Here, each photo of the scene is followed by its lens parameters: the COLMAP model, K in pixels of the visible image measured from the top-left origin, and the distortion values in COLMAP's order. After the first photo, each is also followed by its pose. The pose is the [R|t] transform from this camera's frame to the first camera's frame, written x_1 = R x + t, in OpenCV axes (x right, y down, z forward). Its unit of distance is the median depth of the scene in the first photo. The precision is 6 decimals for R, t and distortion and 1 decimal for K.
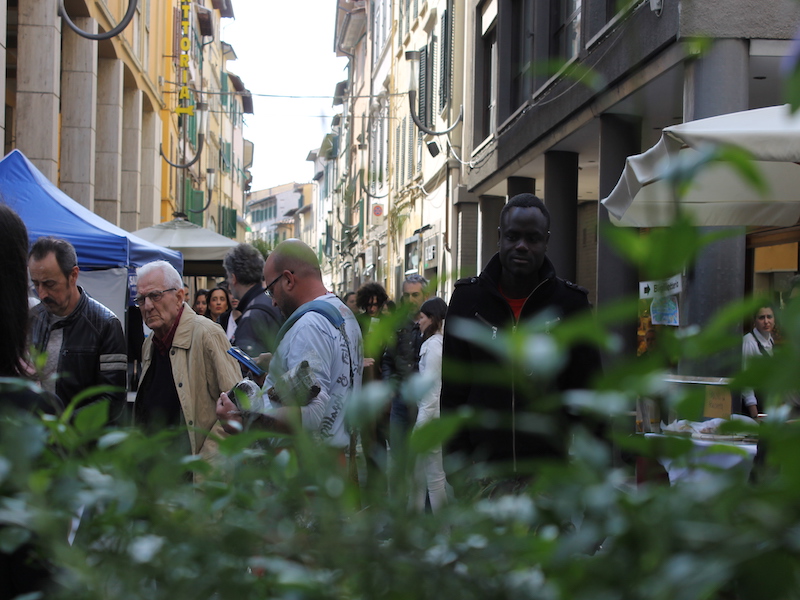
lens RADIAL K [[896.7, 0, 400.4], [0, 896.7, 301.1], [0, 0, 1]] dist [0.008524, 0.000000]
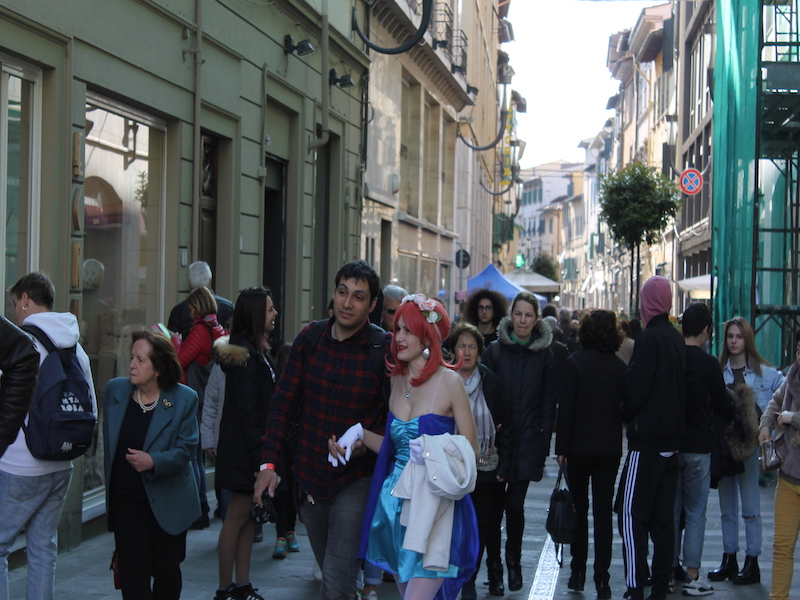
lens RADIAL K [[1235.2, 0, 400.4], [0, 1235.2, 299.6], [0, 0, 1]] dist [-0.048218, 0.000000]
pose [[0.971467, 0.004810, -0.237125, 0.025391], [-0.002472, 0.999945, 0.010154, -0.011145], [0.237161, -0.009278, 0.971426, -0.336595]]
